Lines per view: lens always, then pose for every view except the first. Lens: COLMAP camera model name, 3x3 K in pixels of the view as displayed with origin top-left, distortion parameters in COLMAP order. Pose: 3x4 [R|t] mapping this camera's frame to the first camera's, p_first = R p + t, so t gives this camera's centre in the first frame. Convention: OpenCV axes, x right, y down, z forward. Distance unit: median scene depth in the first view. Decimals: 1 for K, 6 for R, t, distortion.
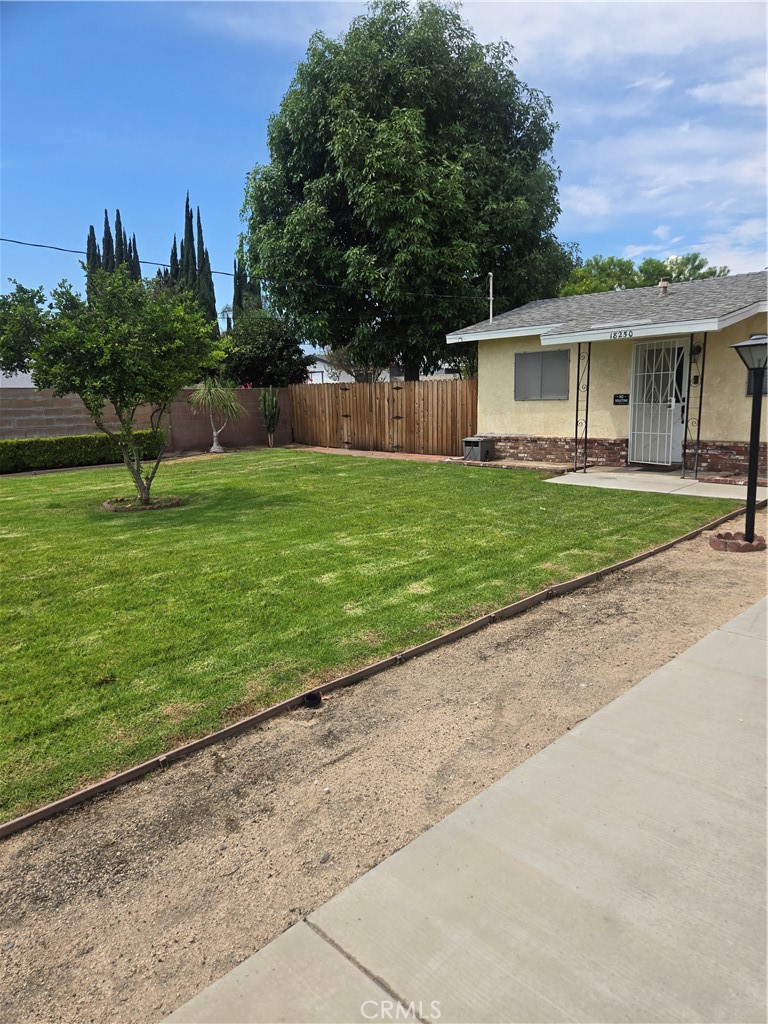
lens RADIAL K [[681.7, 0, 390.5], [0, 681.7, 528.0], [0, 0, 1]] dist [0.064709, -0.054067]
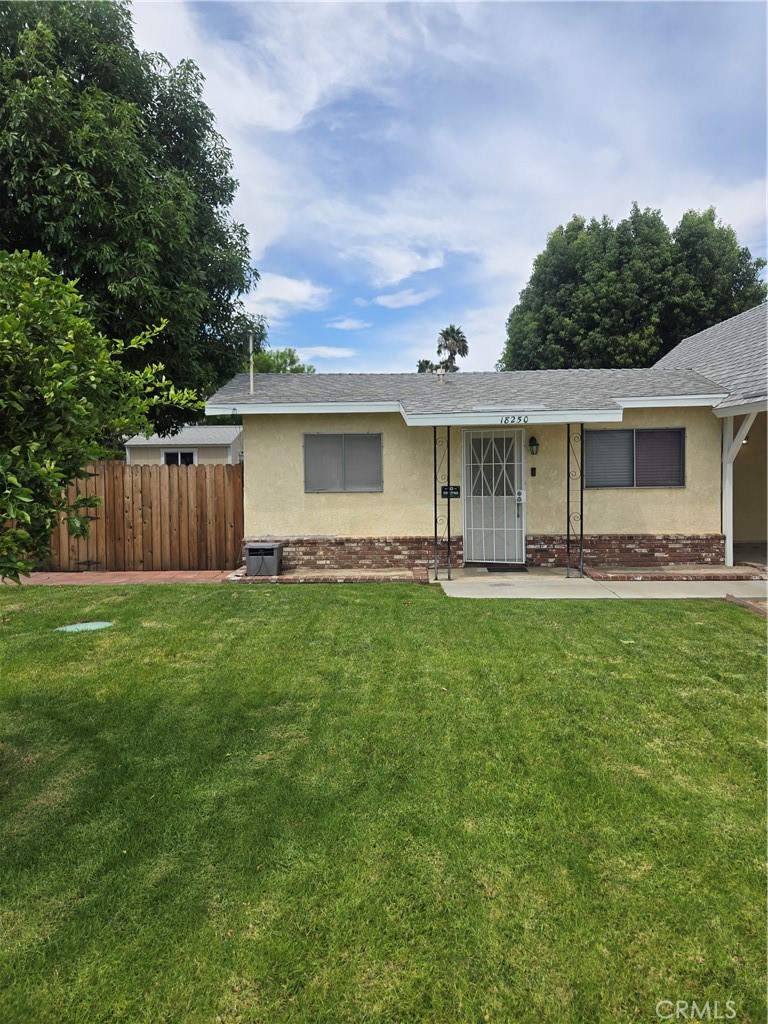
lens RADIAL K [[681.7, 0, 360.9], [0, 681.7, 489.4], [0, 0, 1]] dist [0.064709, -0.054067]
pose [[0.711305, -0.001545, 0.702882, -0.339083], [0.131337, 0.982677, -0.130751, -0.086496], [-0.690504, 0.185318, 0.699186, 0.444278]]
